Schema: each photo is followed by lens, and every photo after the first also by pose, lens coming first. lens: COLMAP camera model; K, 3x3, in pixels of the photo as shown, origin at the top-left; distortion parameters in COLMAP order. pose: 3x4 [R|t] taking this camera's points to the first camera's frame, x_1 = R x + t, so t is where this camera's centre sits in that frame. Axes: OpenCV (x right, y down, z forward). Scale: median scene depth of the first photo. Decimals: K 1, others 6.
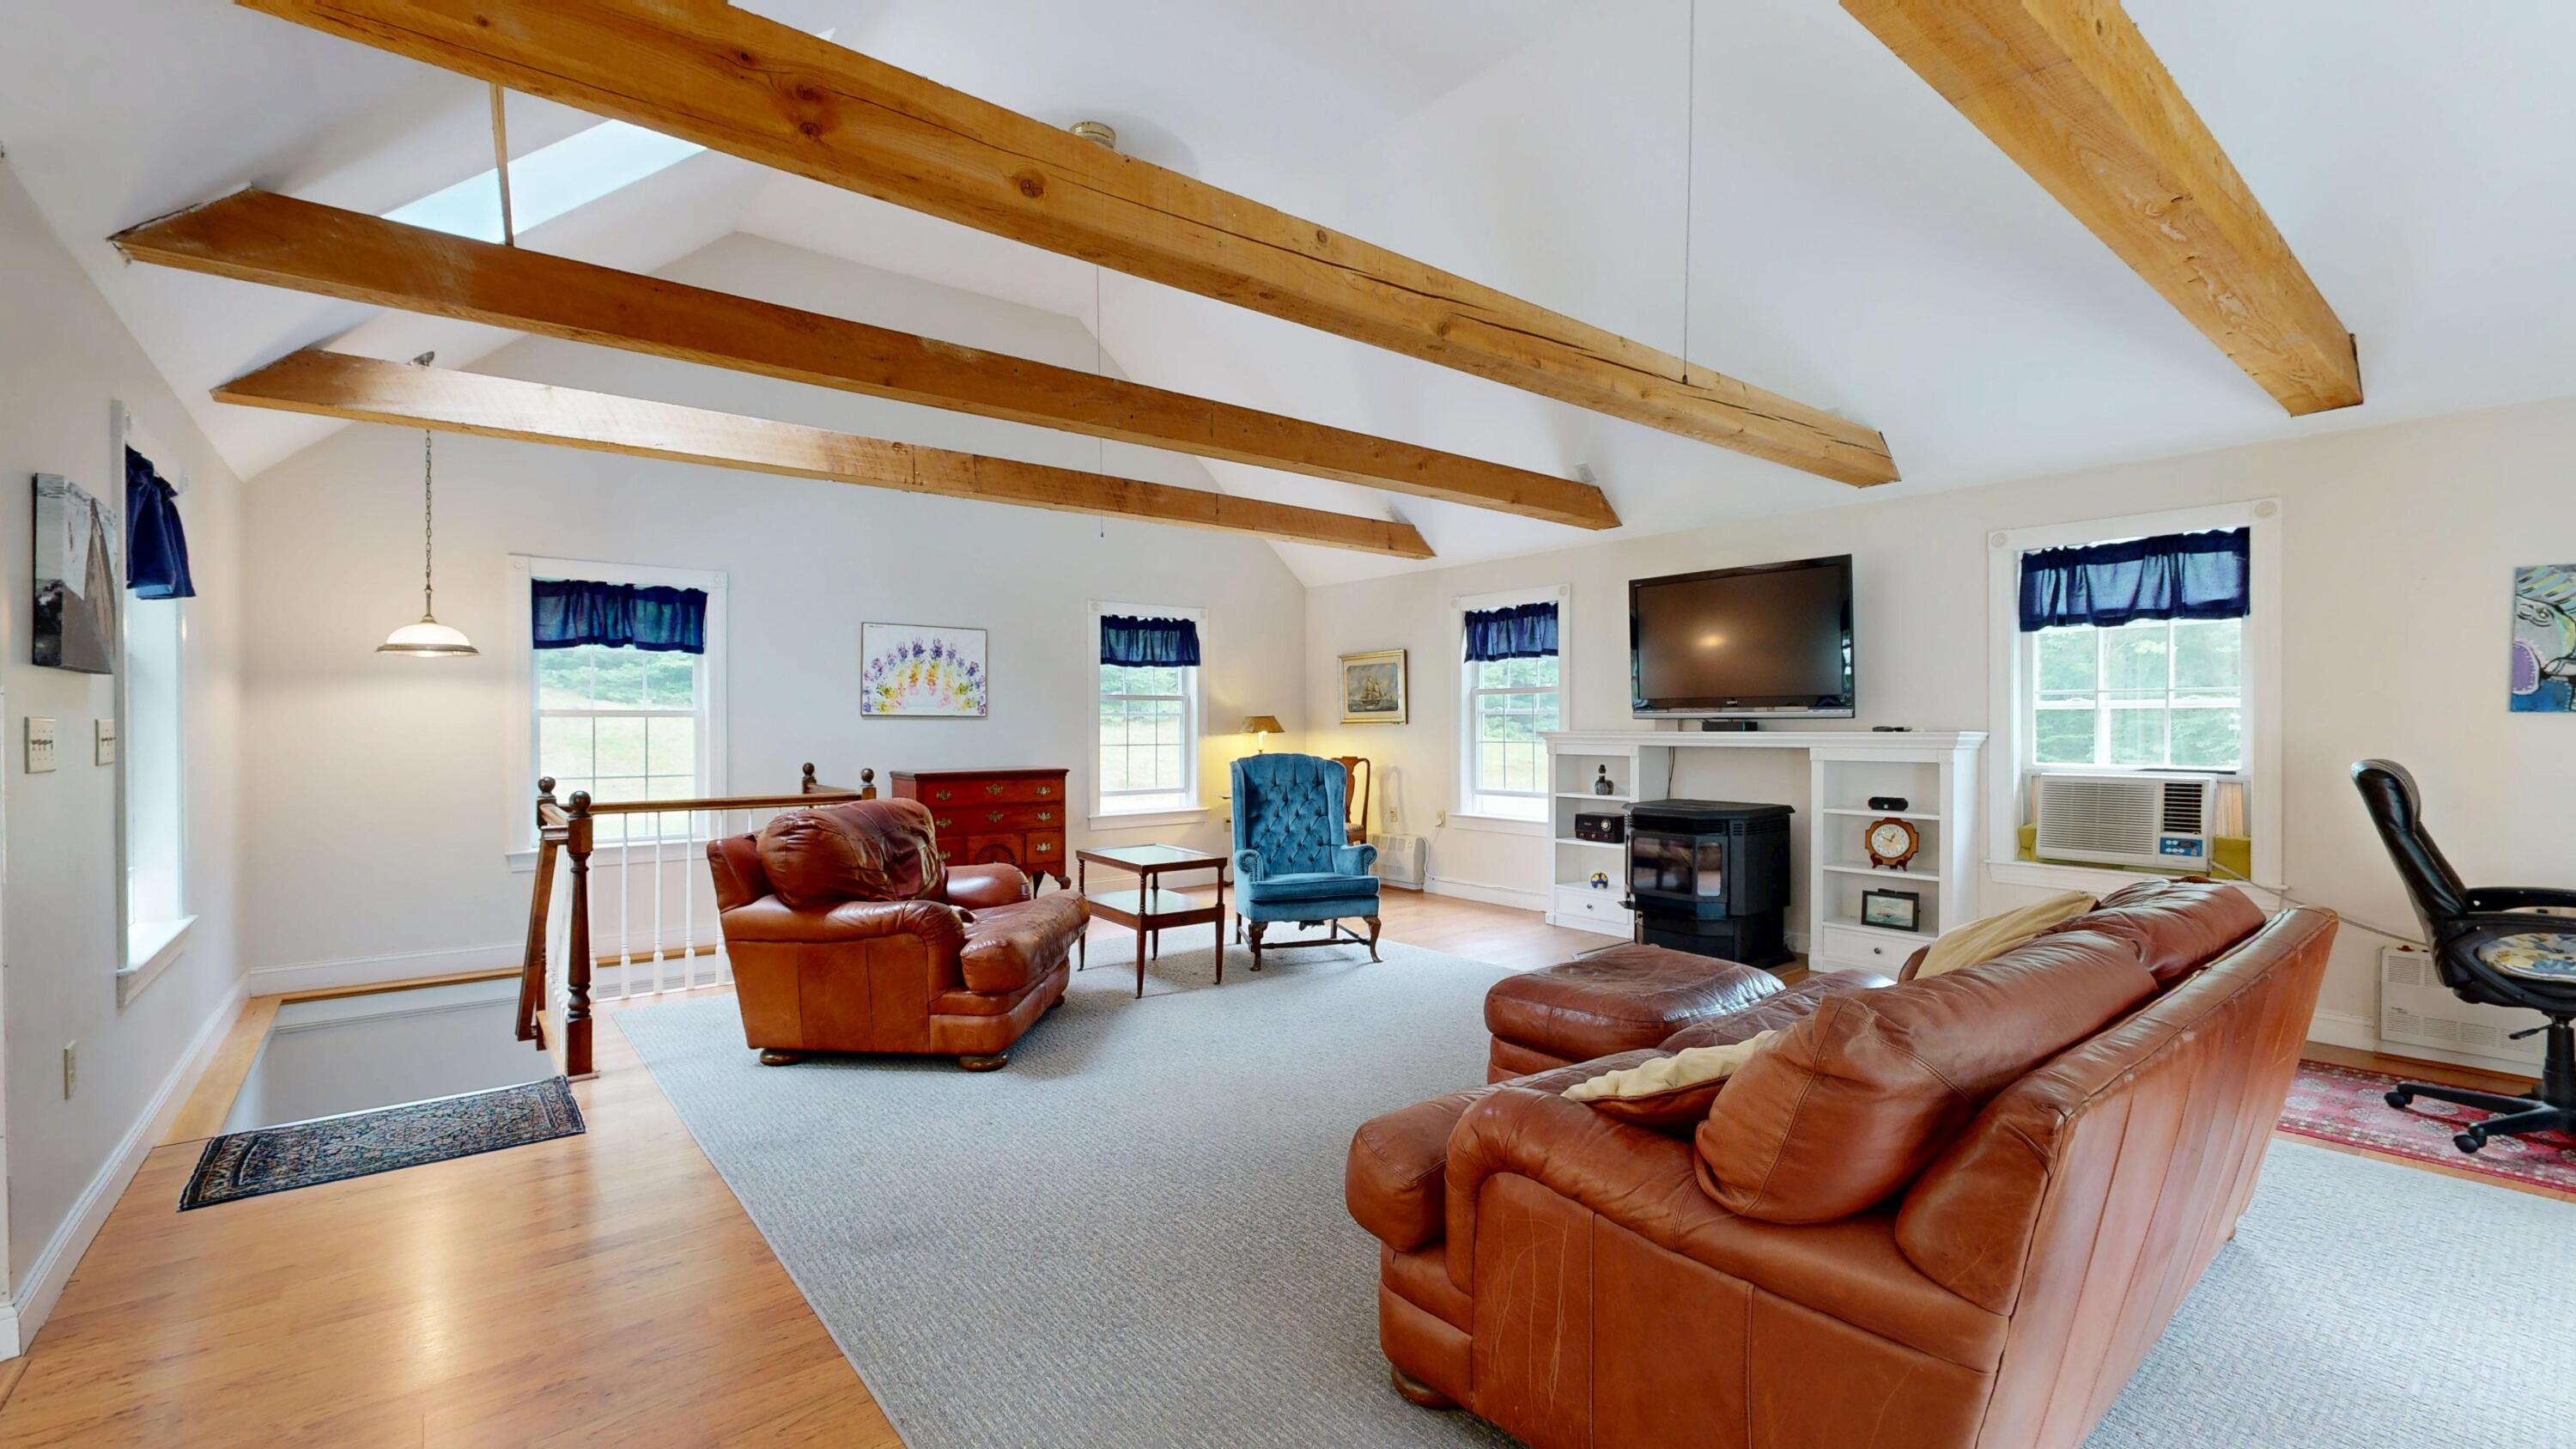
lens RADIAL K [[1073.0, 0, 1292.5], [0, 1073.0, 729.7], [0, 0, 1]] dist [0.000109, 0.000318]
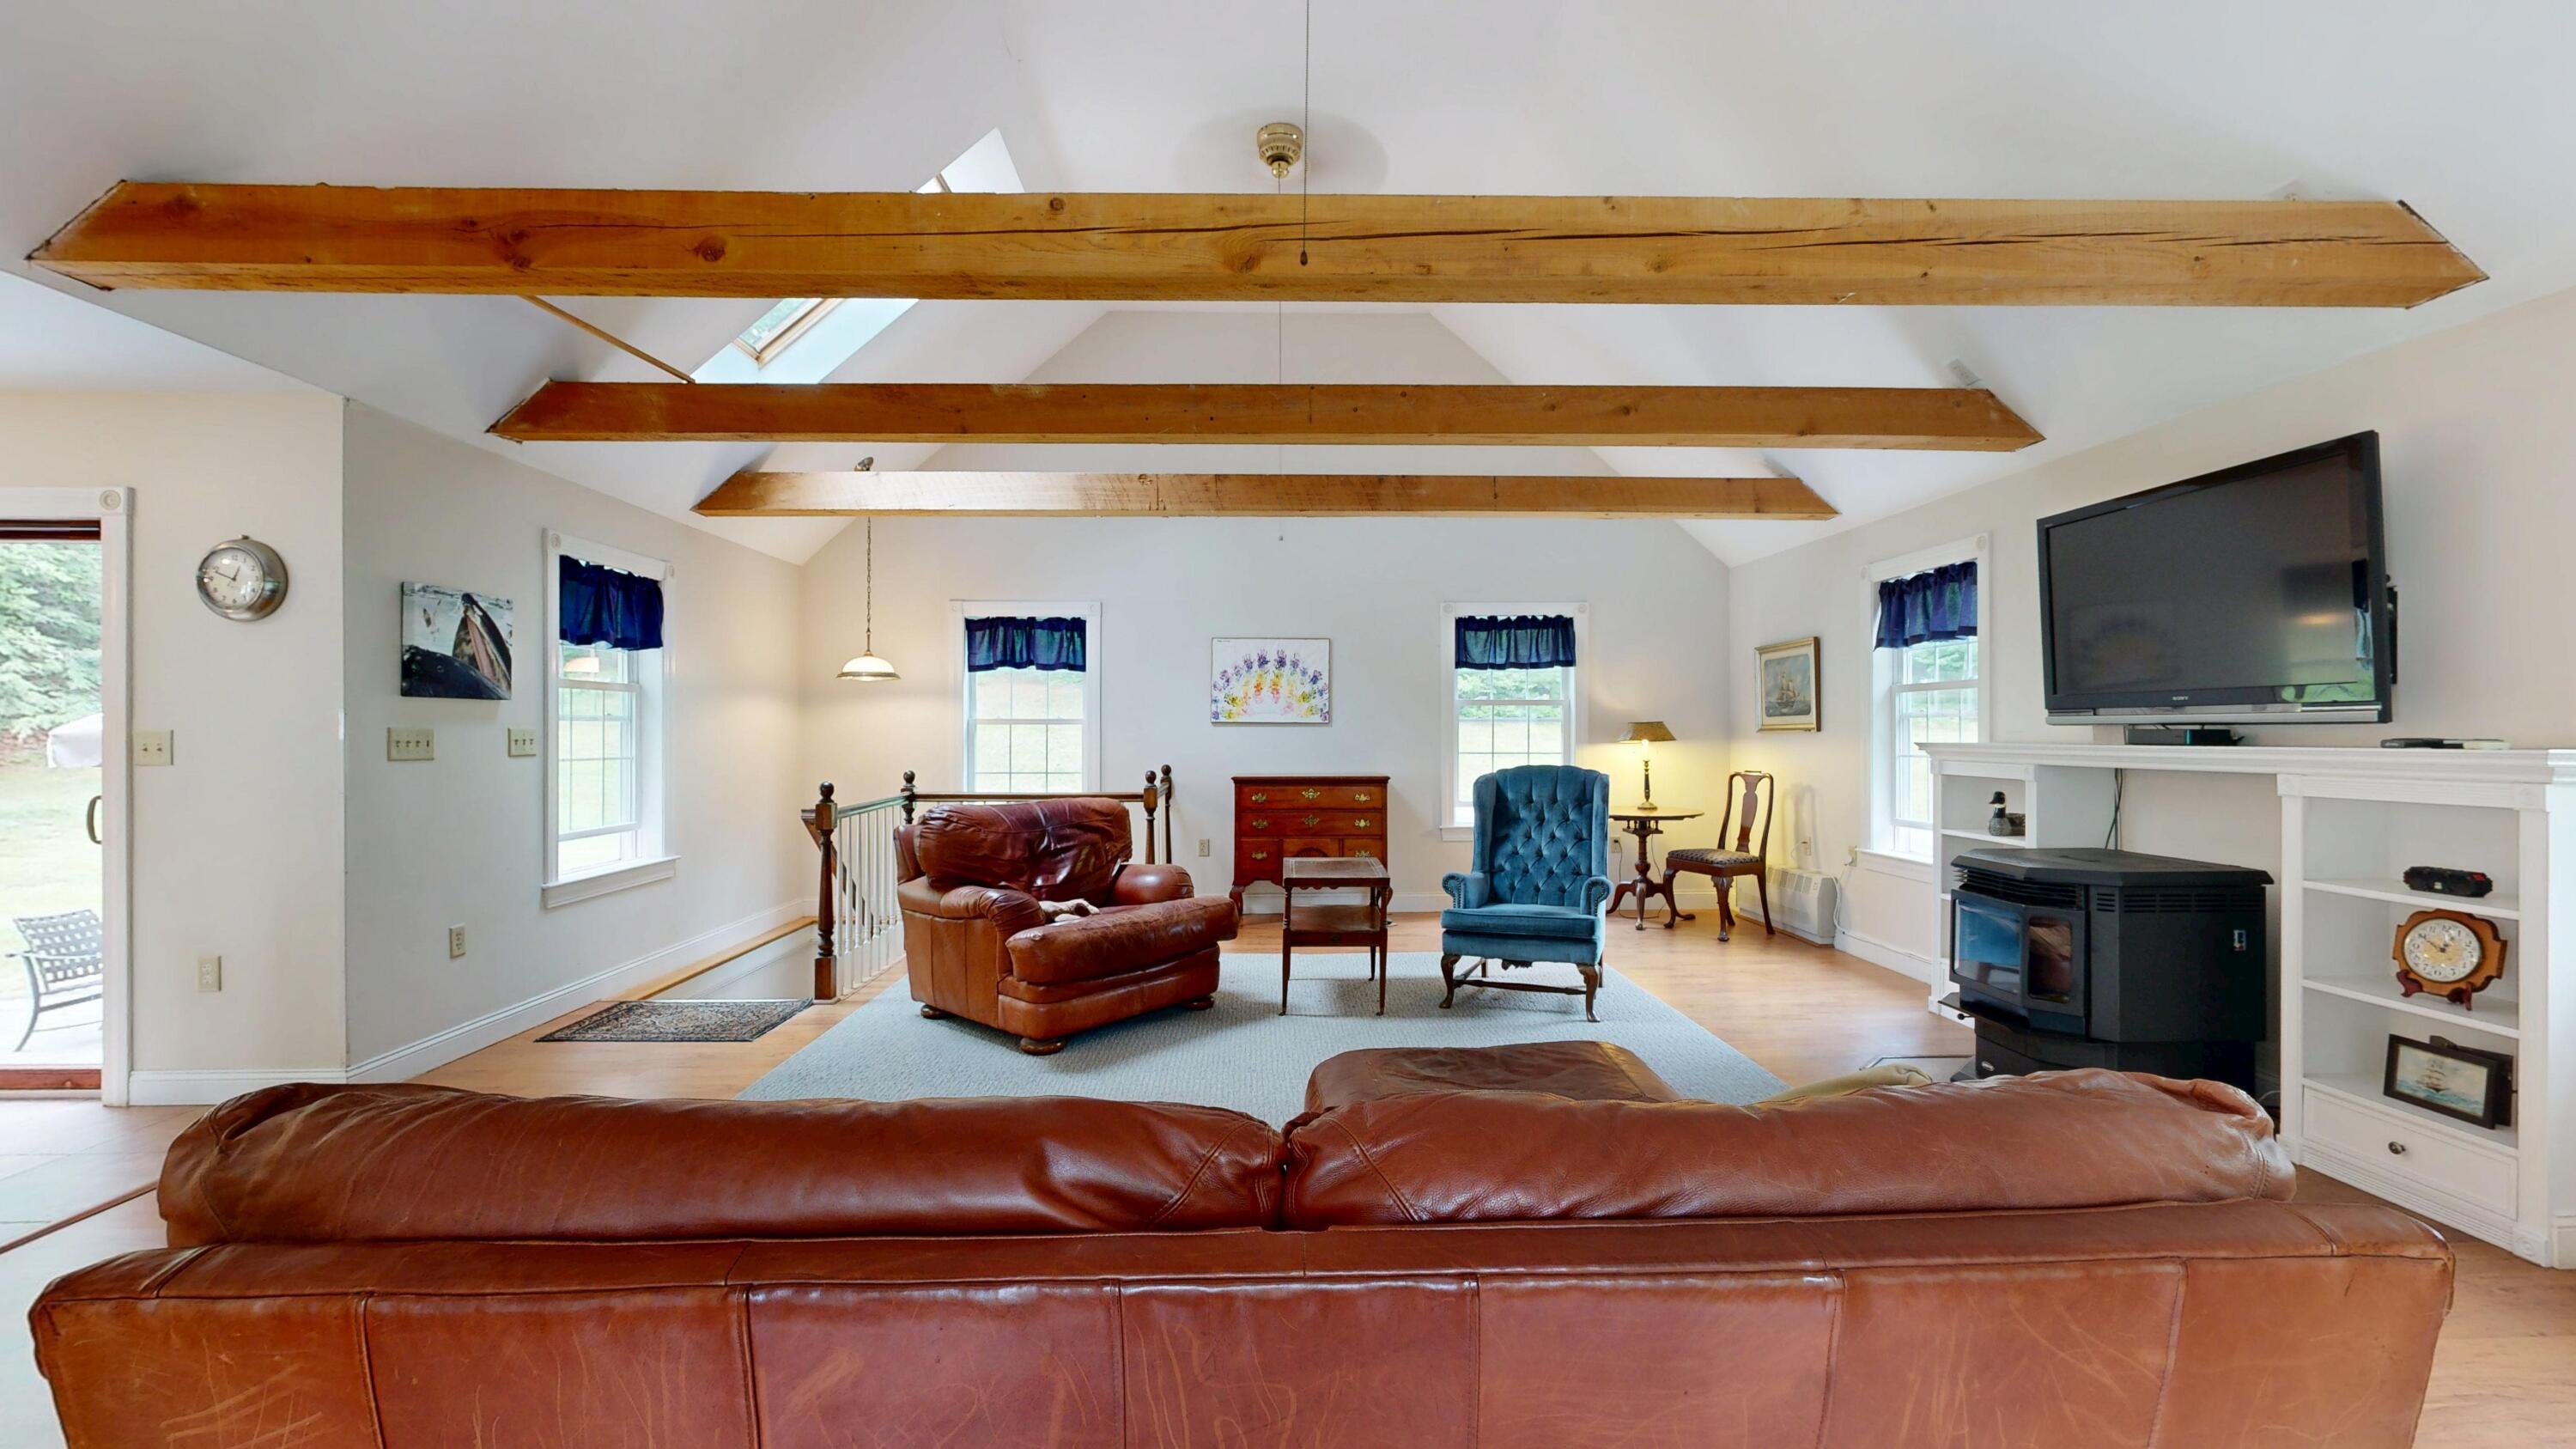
lens RADIAL K [[1073.0, 0, 1295.1], [0, 1073.0, 728.6], [0, 0, 1]] dist [0.000109, 0.000318]
pose [[0.798201, 0.000955, -0.602390, 0.419691], [-0.004095, 0.999984, -0.003841, -0.003928], [0.602377, 0.005532, 0.798192, 0.219479]]
